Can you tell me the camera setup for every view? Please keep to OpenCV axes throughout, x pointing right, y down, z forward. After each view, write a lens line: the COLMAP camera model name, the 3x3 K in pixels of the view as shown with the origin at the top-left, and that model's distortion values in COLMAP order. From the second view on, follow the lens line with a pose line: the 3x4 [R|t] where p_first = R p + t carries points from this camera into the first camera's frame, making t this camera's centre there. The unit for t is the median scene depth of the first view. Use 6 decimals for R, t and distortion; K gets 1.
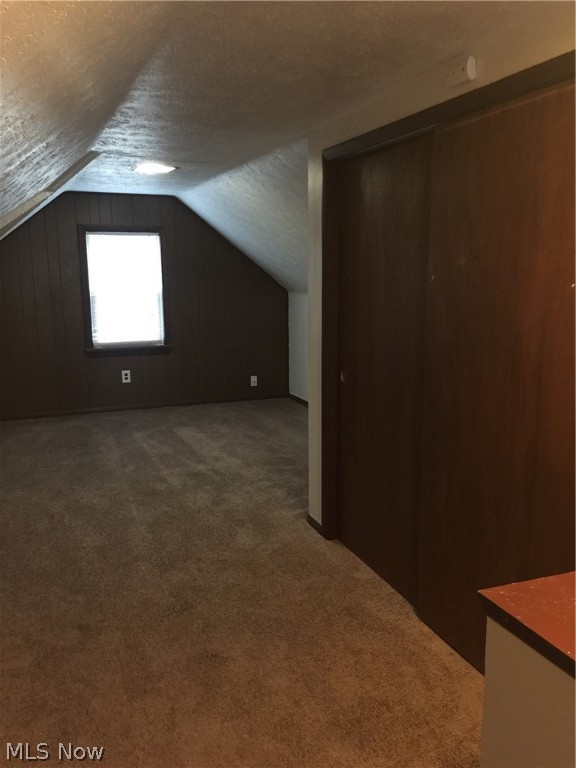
lens RADIAL K [[651.2, 0, 291.2], [0, 651.2, 389.5], [0, 0, 1]] dist [0.050898, -0.061093]
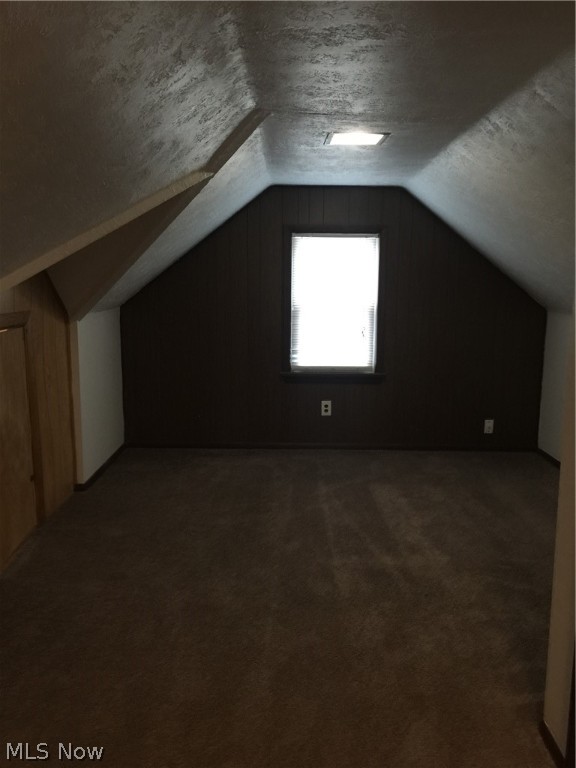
lens RADIAL K [[651.2, 0, 296.3], [0, 651.2, 385.2], [0, 0, 1]] dist [0.050898, -0.061093]
pose [[0.928874, 0.073672, -0.362996, 0.010018], [-0.082115, 0.996592, -0.007861, -0.050107], [0.361180, 0.037109, 0.931758, 0.283166]]
